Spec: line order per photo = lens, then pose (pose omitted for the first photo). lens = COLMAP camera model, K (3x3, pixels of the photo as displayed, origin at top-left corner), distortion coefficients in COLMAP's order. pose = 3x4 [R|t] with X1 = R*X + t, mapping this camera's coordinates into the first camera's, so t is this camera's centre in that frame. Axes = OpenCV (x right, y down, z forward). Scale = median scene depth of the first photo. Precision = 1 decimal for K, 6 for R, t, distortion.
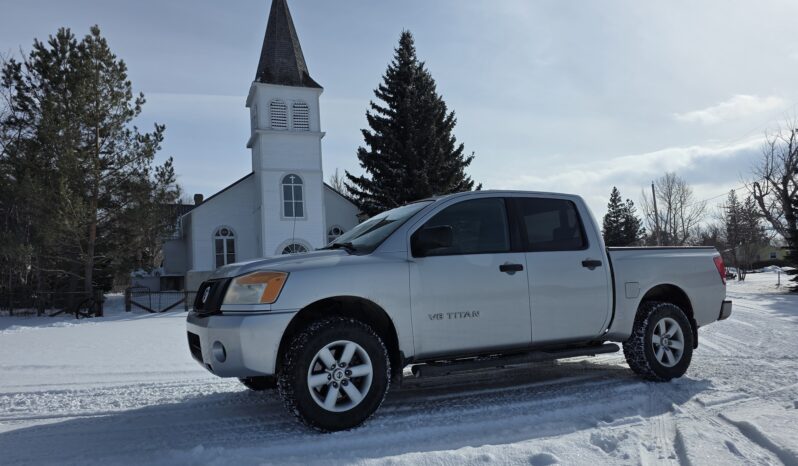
lens RADIAL K [[544.4, 0, 400.6], [0, 544.4, 233.7], [0, 0, 1]] dist [0.044999, -0.047375]
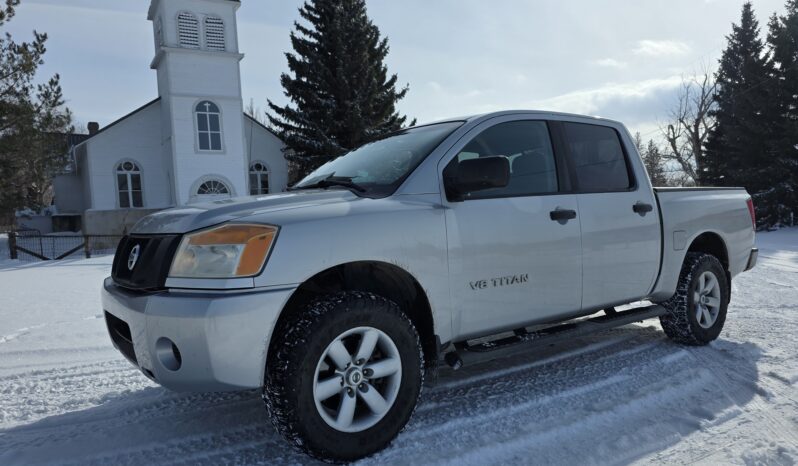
lens RADIAL K [[544.4, 0, 404.4], [0, 544.4, 236.6], [0, 0, 1]] dist [0.044999, -0.047375]
pose [[0.987553, -0.007058, 0.157127, -0.032180], [-0.011594, 0.993008, 0.117477, 0.001533], [-0.156857, -0.117836, 0.980566, 0.071811]]
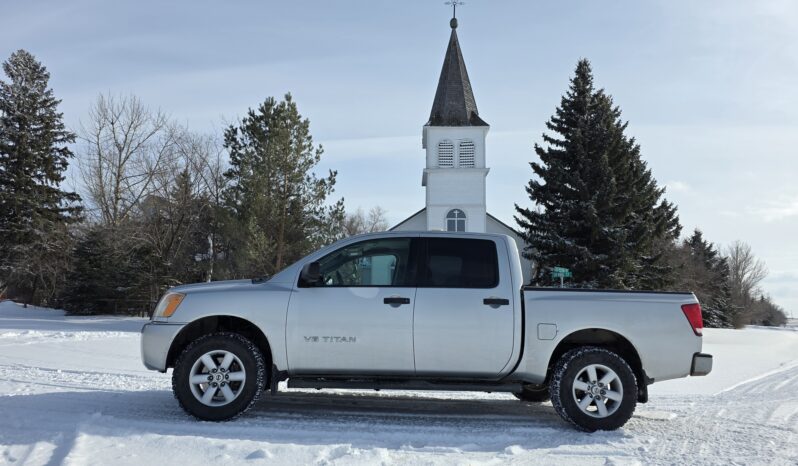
lens RADIAL K [[544.4, 0, 398.5], [0, 544.4, 235.3], [0, 0, 1]] dist [0.044999, -0.047375]
pose [[0.915644, 0.001583, -0.401988, 0.159963], [-0.023945, 0.998431, -0.050609, -0.003597], [0.401277, 0.055965, 0.914245, -0.003535]]
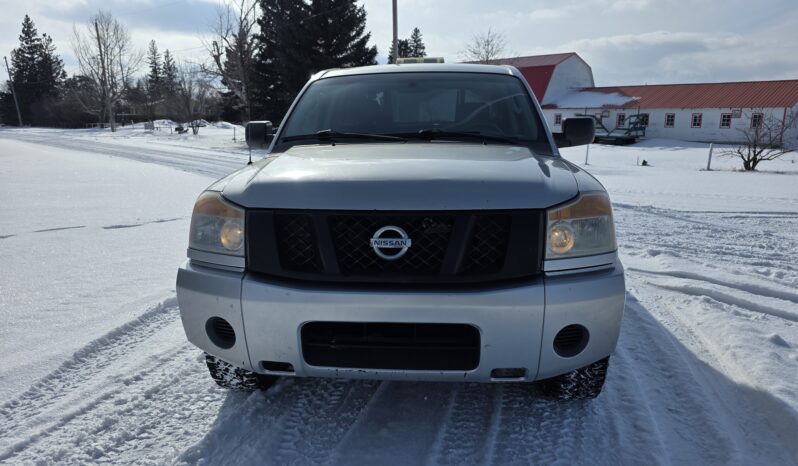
lens RADIAL K [[544.4, 0, 399.6], [0, 544.4, 232.5], [0, 0, 1]] dist [0.044999, -0.047375]
pose [[0.544007, -0.140674, 0.827204, -0.177571], [-0.086711, 0.971143, 0.222177, -0.002016], [-0.834588, -0.192593, 0.516111, 0.172186]]
